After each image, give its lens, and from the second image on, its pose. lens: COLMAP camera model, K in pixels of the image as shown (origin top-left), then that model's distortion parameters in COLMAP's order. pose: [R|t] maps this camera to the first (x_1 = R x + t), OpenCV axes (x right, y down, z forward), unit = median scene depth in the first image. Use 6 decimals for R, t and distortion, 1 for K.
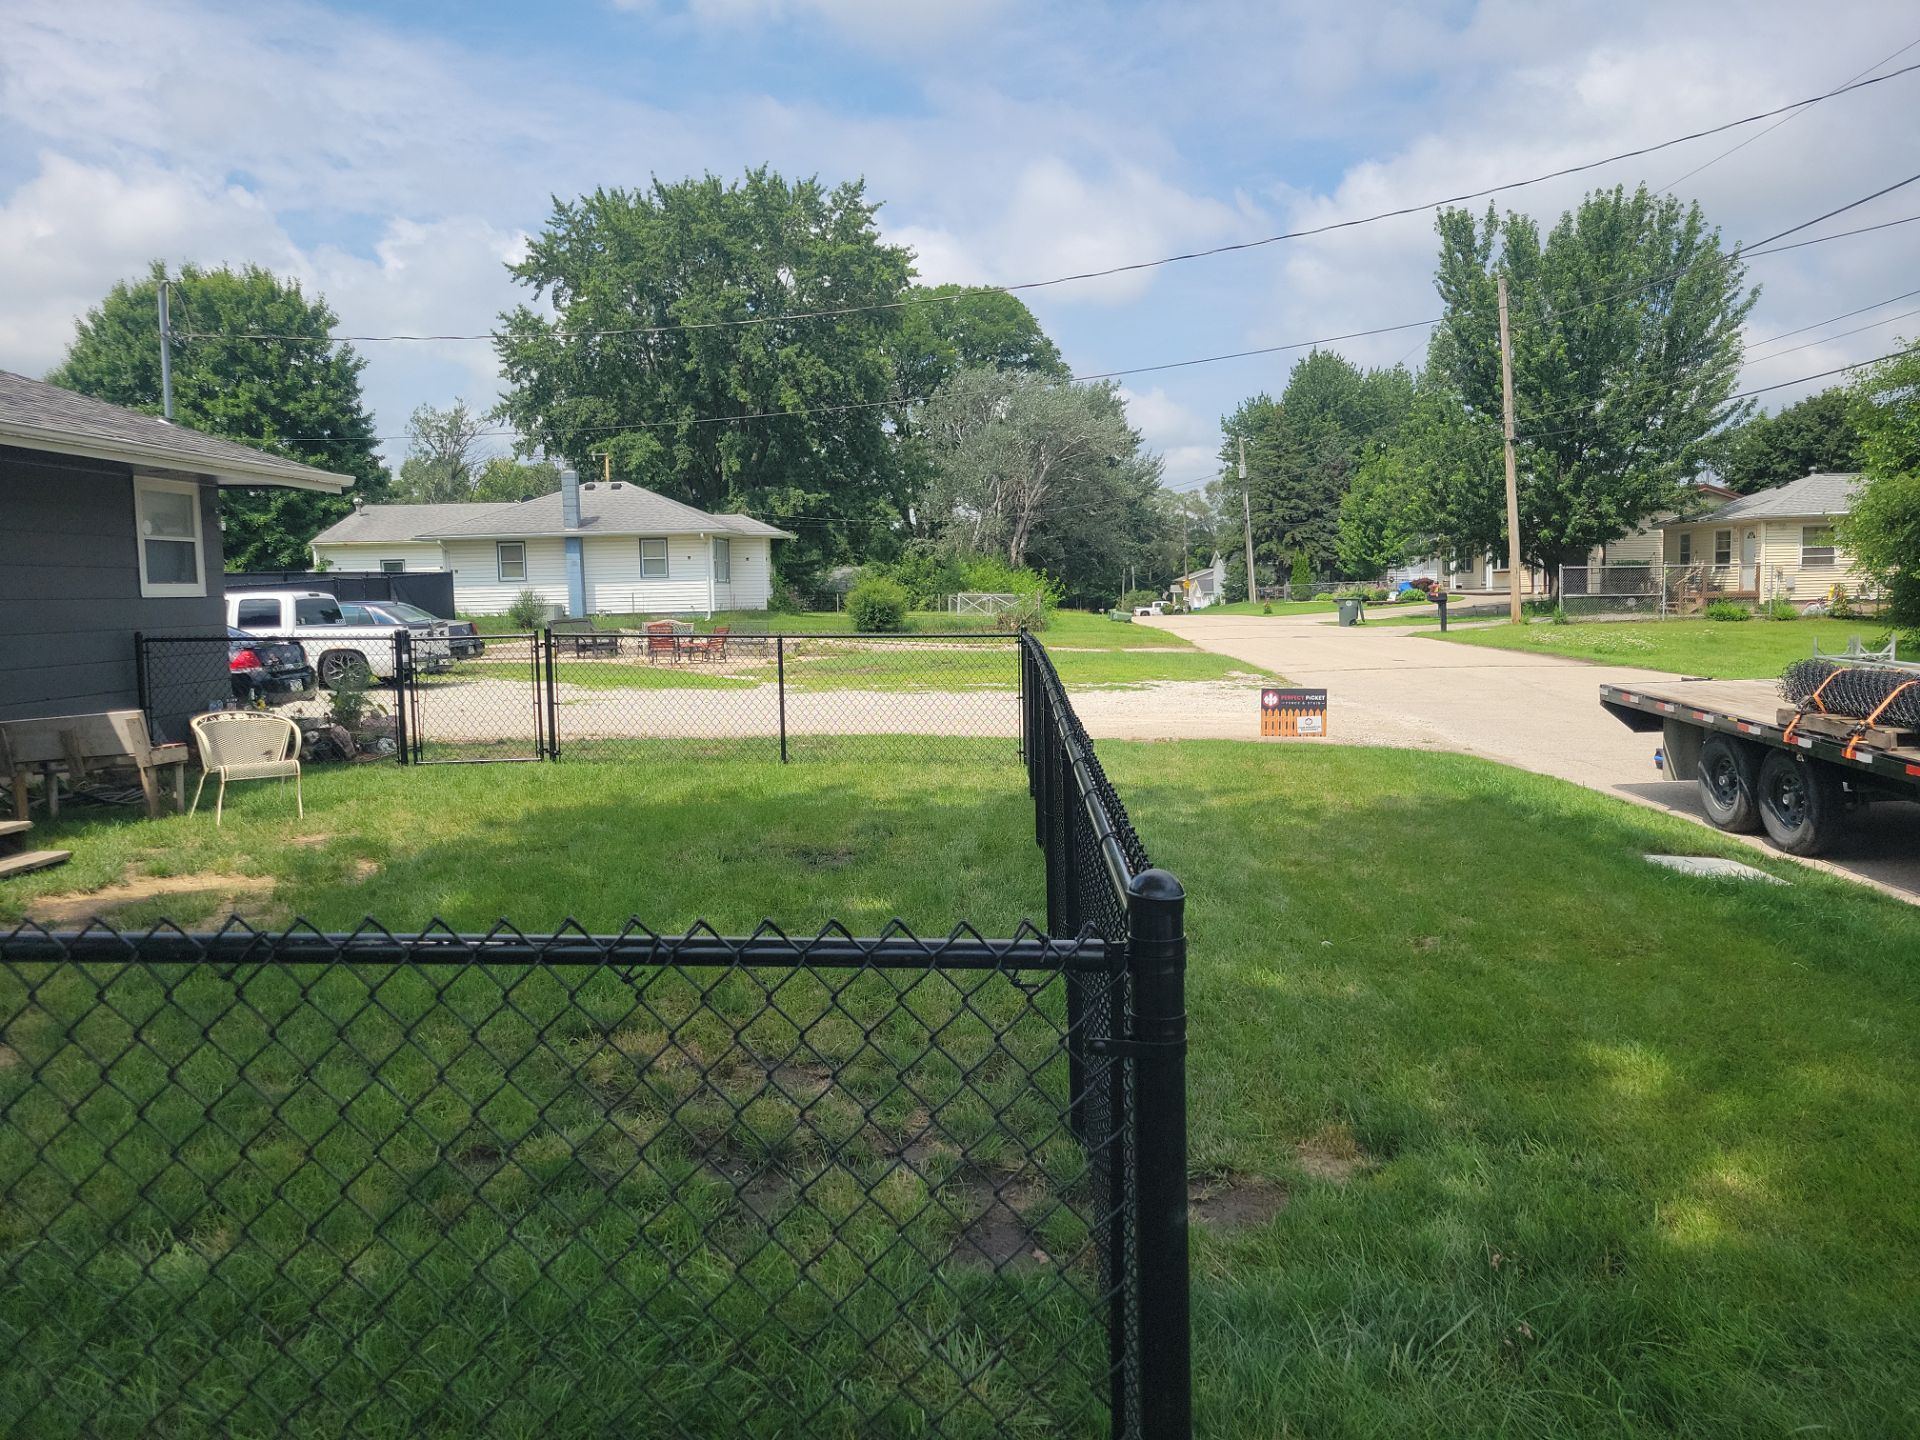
lens RADIAL K [[1431.3, 0, 961.2], [0, 1431.3, 697.5], [0, 0, 1]] dist [0.050087, -0.004594]
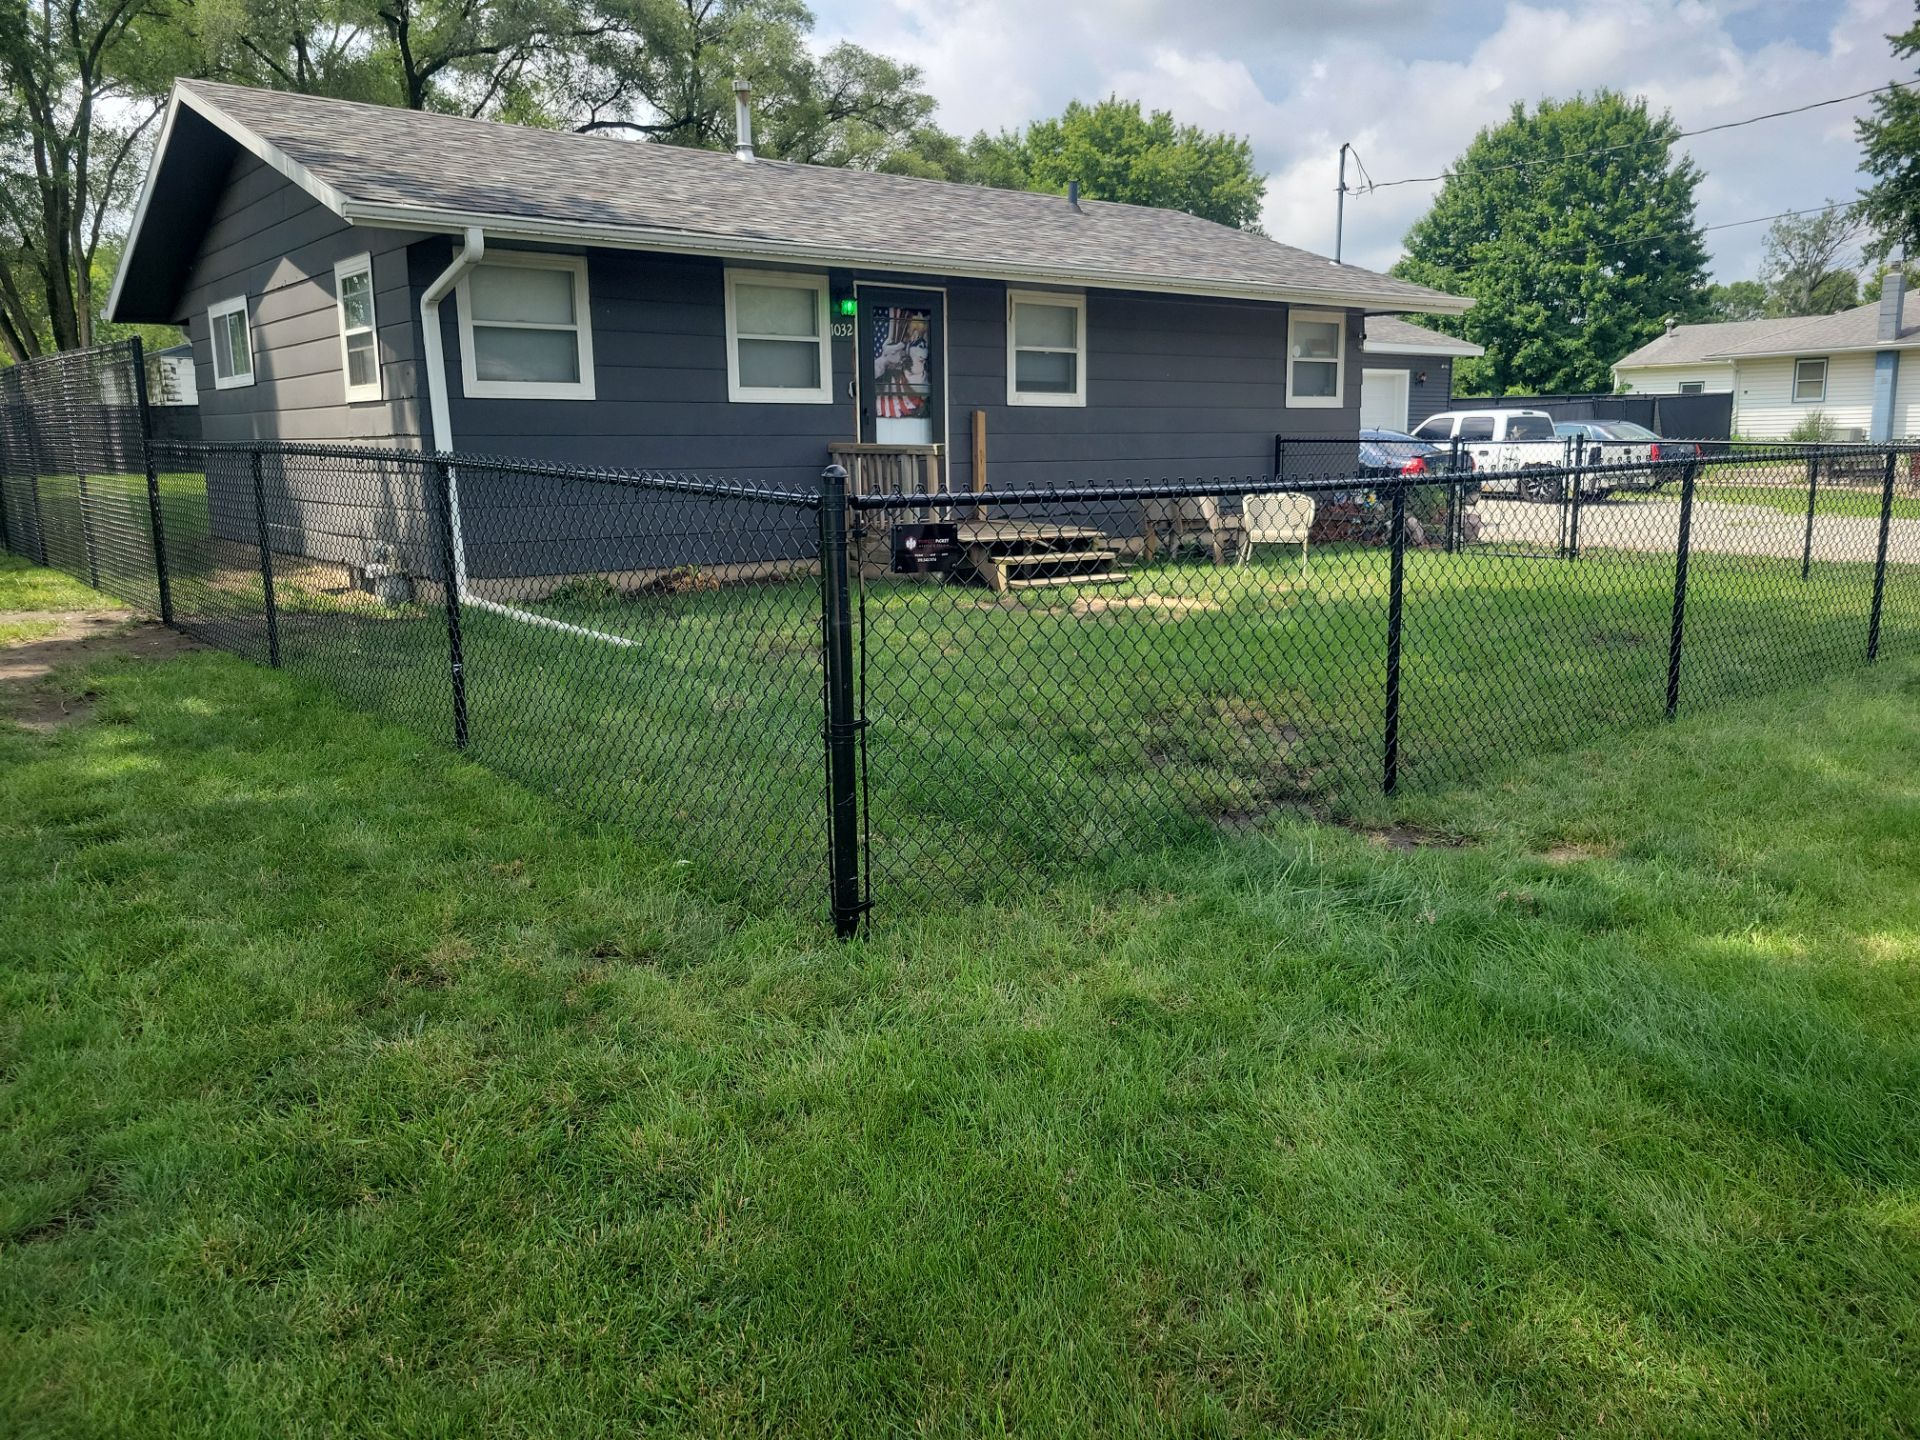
lens RADIAL K [[1446.5, 0, 997.1], [0, 1446.5, 695.9], [0, 0, 1]] dist [0.052785, -0.031692]
pose [[0.648510, 0.148416, -0.746597, 0.068579], [-0.064251, 0.987981, 0.140590, 0.005159], [0.758489, -0.043204, 0.650252, -0.008755]]
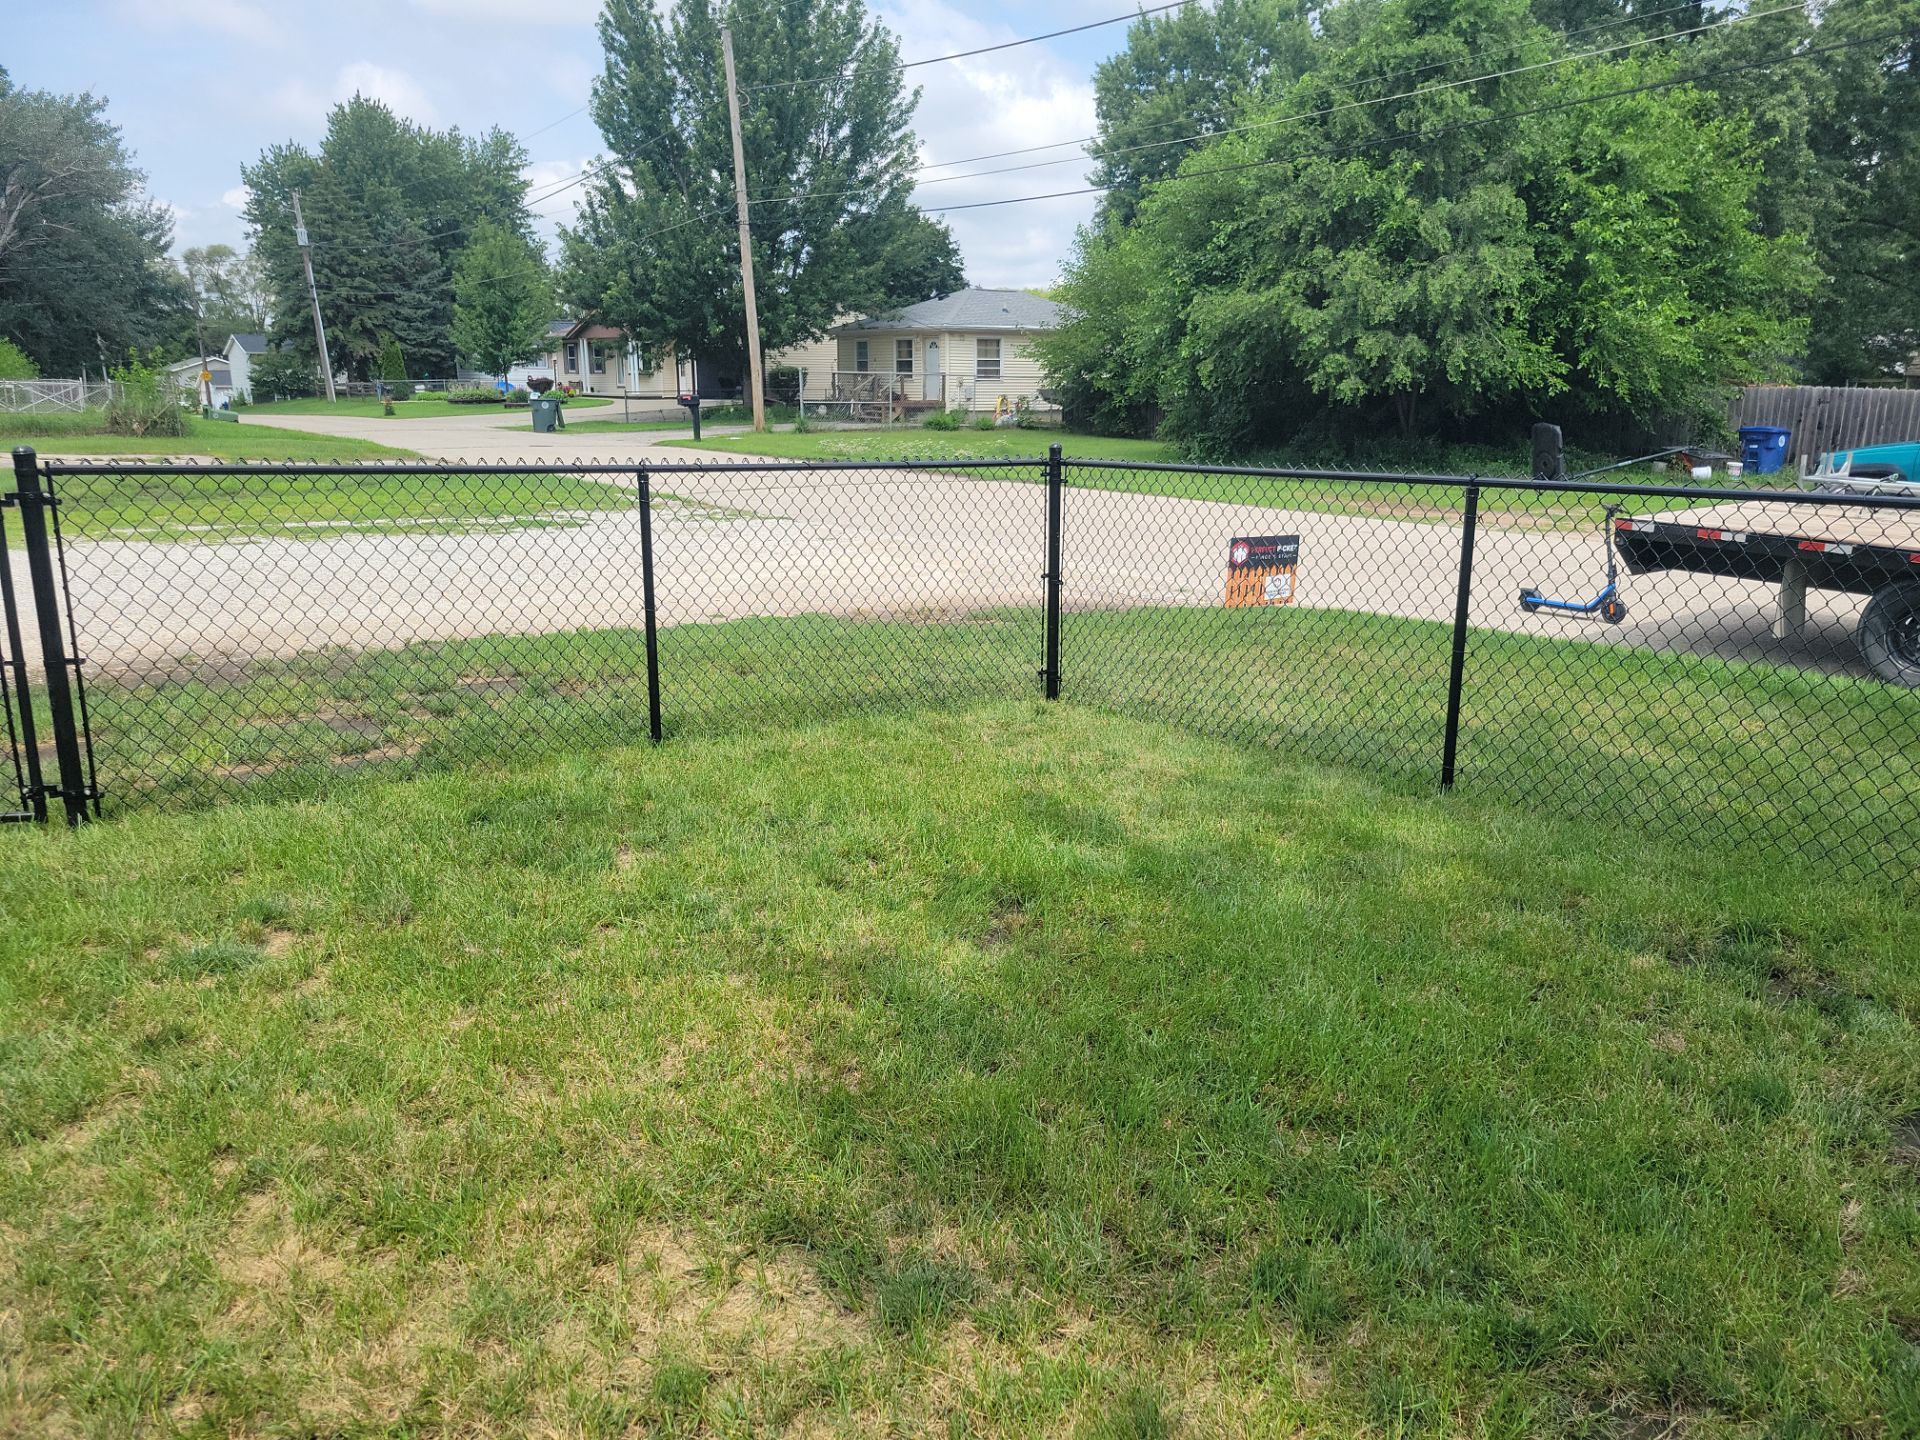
lens RADIAL K [[1462.8, 0, 974.8], [0, 1462.8, 719.5], [0, 0, 1]] dist [0.035668, -0.003466]
pose [[0.789148, -0.115327, 0.603279, -0.087395], [0.026980, 0.987775, 0.153537, -0.008726], [-0.613610, -0.104886, 0.782612, 0.149518]]
